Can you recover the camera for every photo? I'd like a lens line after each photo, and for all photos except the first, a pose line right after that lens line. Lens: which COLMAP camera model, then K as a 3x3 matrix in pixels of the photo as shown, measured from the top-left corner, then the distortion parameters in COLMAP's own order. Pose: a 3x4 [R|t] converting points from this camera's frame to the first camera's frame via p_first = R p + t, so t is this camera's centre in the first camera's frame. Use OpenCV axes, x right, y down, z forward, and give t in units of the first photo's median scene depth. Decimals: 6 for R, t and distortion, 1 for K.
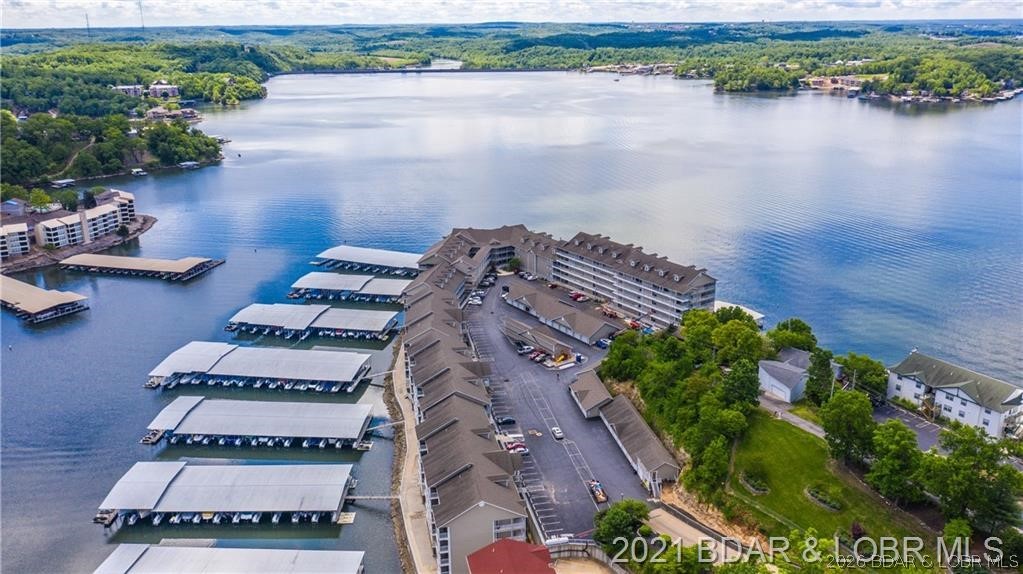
lens RADIAL K [[801.2, 0, 511.5], [0, 801.2, 287.0], [0, 0, 1]] dist [-0.025961, 0.009346]
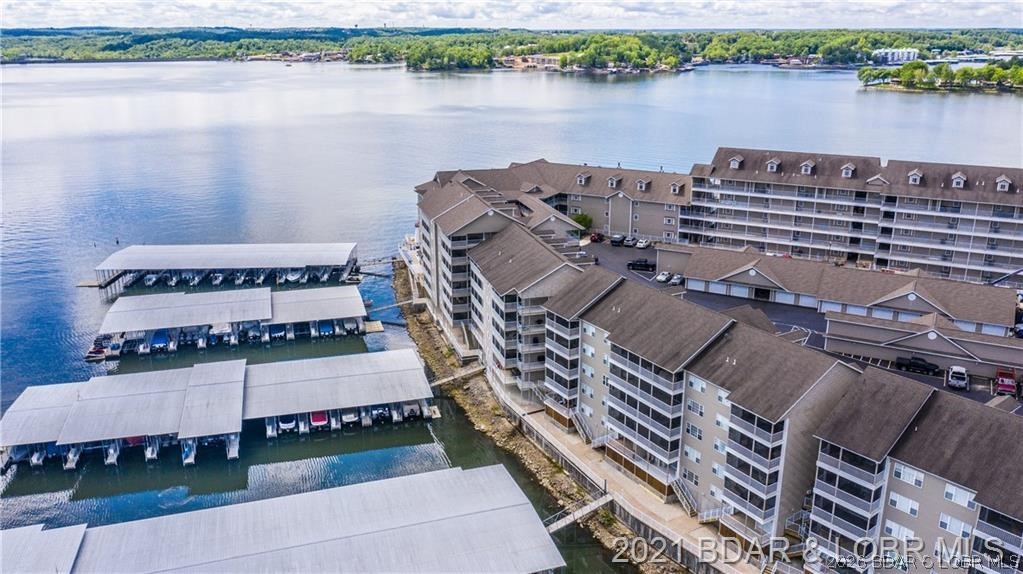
lens RADIAL K [[801.2, 0, 511.5], [0, 801.2, 287.0], [0, 0, 1]] dist [-0.025961, 0.009346]
pose [[0.894122, -0.125867, 0.429772, -0.067409], [0.131676, 0.991158, 0.016333, -0.000684], [-0.428027, 0.041987, 0.902790, 0.137748]]
